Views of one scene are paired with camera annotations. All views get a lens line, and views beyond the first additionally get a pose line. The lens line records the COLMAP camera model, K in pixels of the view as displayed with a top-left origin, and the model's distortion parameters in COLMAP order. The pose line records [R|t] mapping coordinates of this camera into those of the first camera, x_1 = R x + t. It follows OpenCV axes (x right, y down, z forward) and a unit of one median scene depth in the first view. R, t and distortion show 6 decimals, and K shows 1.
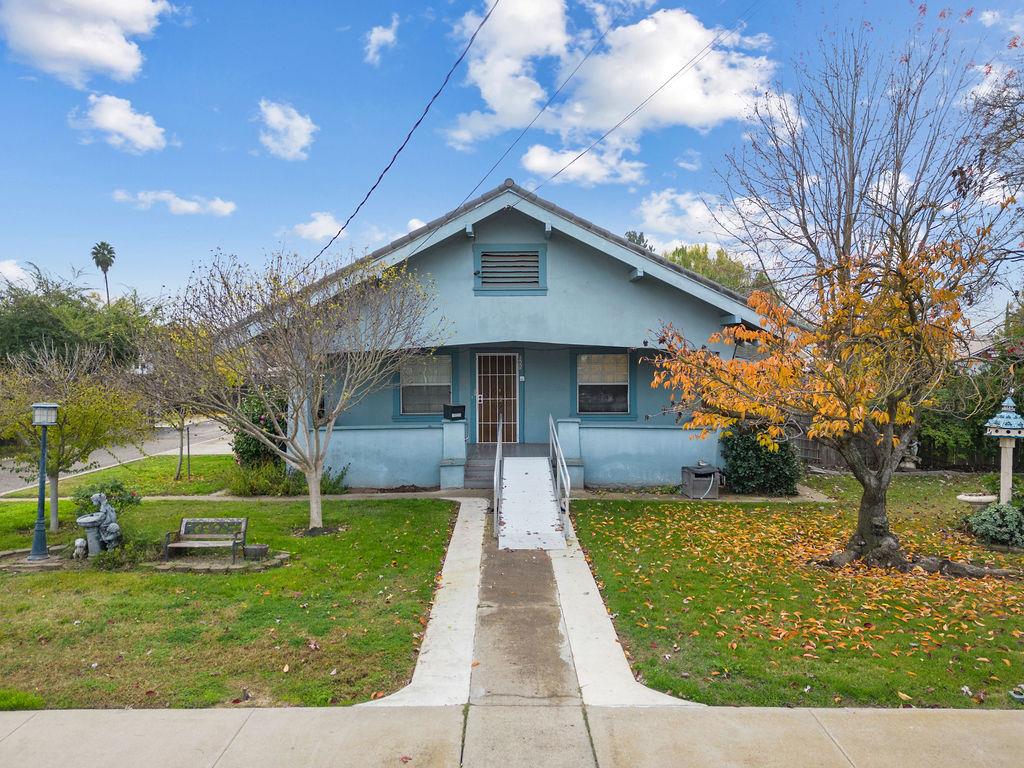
lens RADIAL K [[734.9, 0, 512.0], [0, 734.9, 384.0], [0, 0, 1]] dist [0.051900, -0.004337]
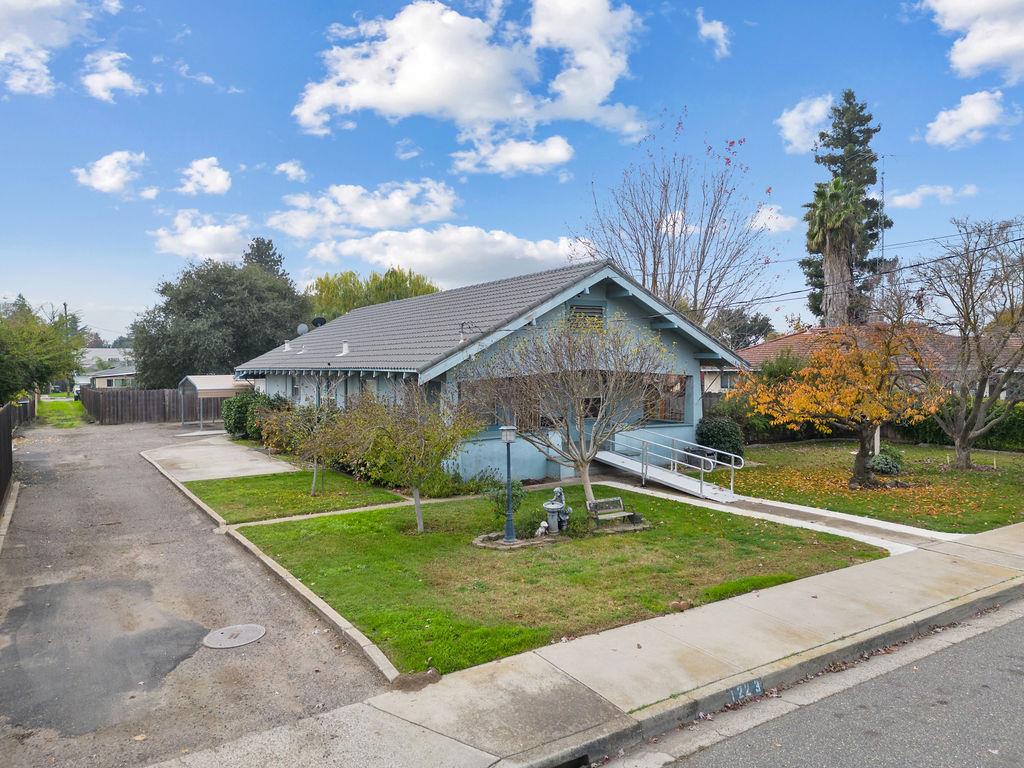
lens RADIAL K [[734.9, 0, 512.0], [0, 734.9, 384.0], [0, 0, 1]] dist [0.051900, -0.004337]
pose [[0.829558, -0.014636, 0.558228, -1.369495], [0.017950, 0.999839, -0.000461, -0.051177], [-0.558132, 0.010402, 0.829687, -0.115670]]
